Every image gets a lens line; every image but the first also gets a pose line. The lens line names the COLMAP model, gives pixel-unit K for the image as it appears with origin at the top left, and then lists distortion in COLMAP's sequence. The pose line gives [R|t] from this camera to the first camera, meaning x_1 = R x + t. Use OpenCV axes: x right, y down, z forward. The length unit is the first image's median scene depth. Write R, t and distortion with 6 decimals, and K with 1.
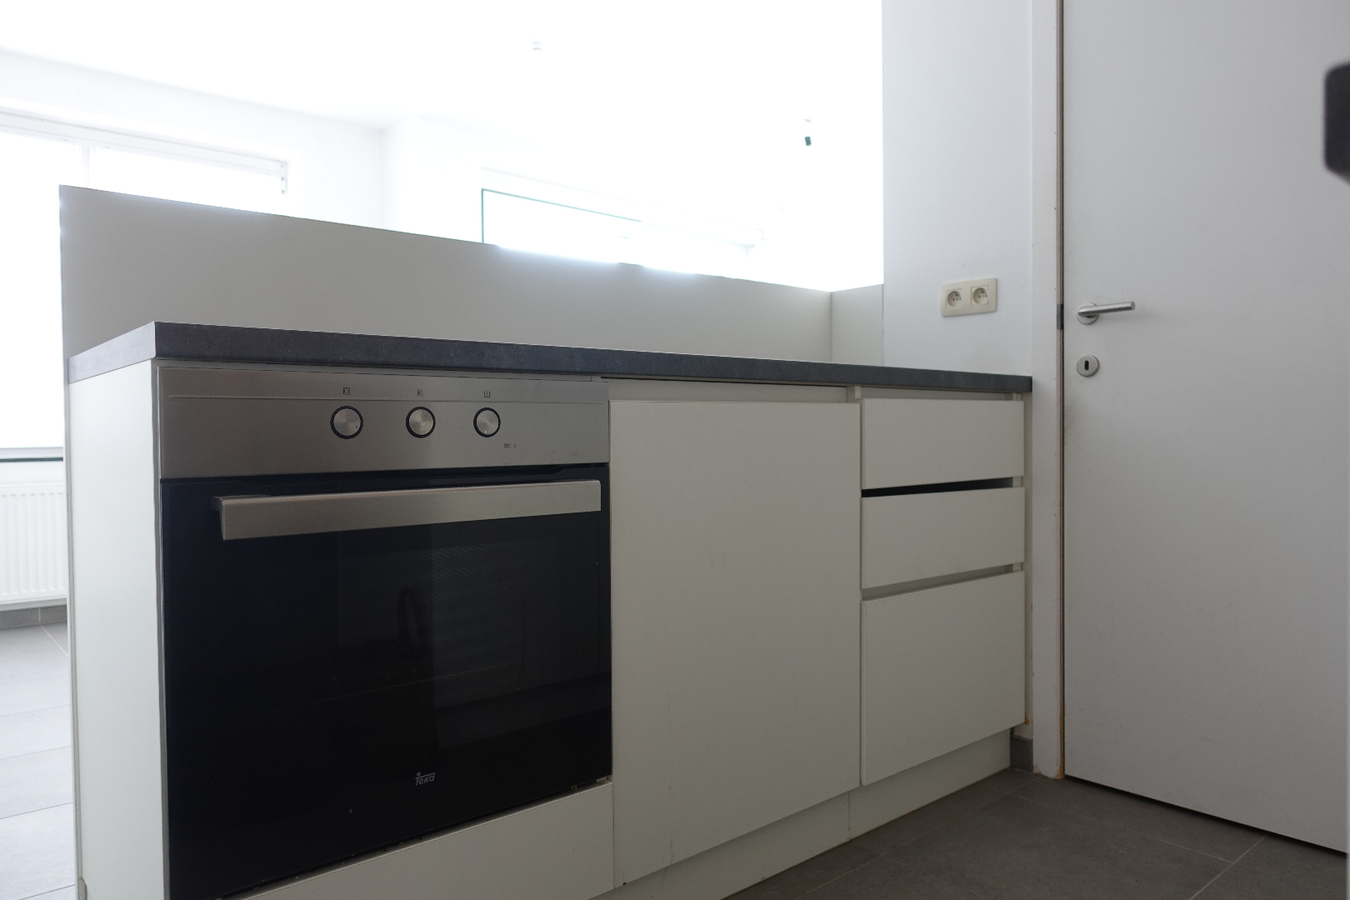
lens RADIAL K [[934.9, 0, 675.0], [0, 934.9, 450.0], [0, 0, 1]] dist [-0.024782, 0.030687]
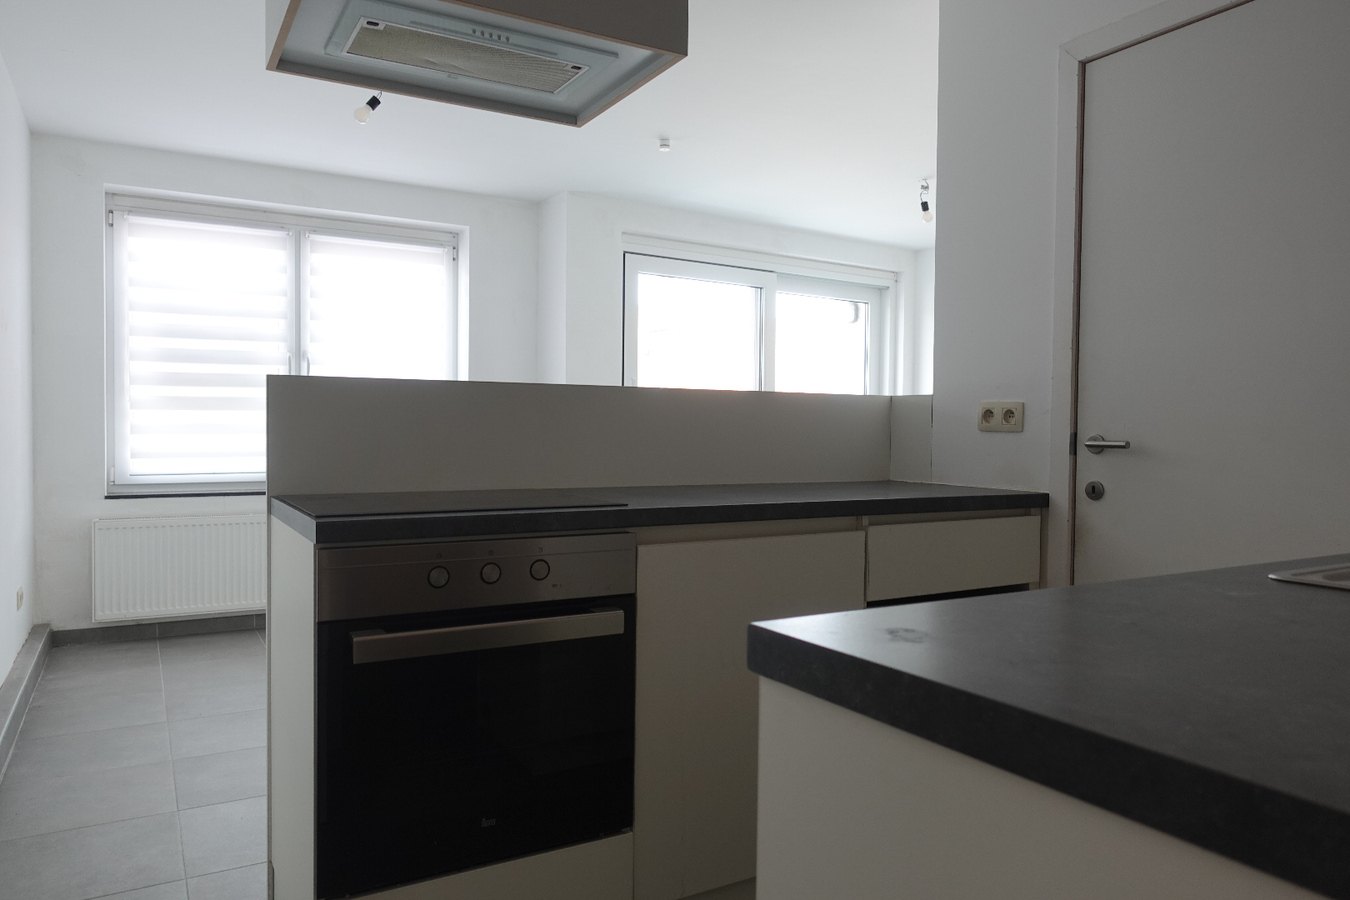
lens RADIAL K [[934.9, 0, 675.0], [0, 934.9, 450.0], [0, 0, 1]] dist [-0.024782, 0.030687]
pose [[0.984777, 0.024468, -0.172090, 0.133838], [-0.025367, 0.999674, -0.003028, -0.120622], [0.171960, 0.007347, 0.985077, -0.195262]]
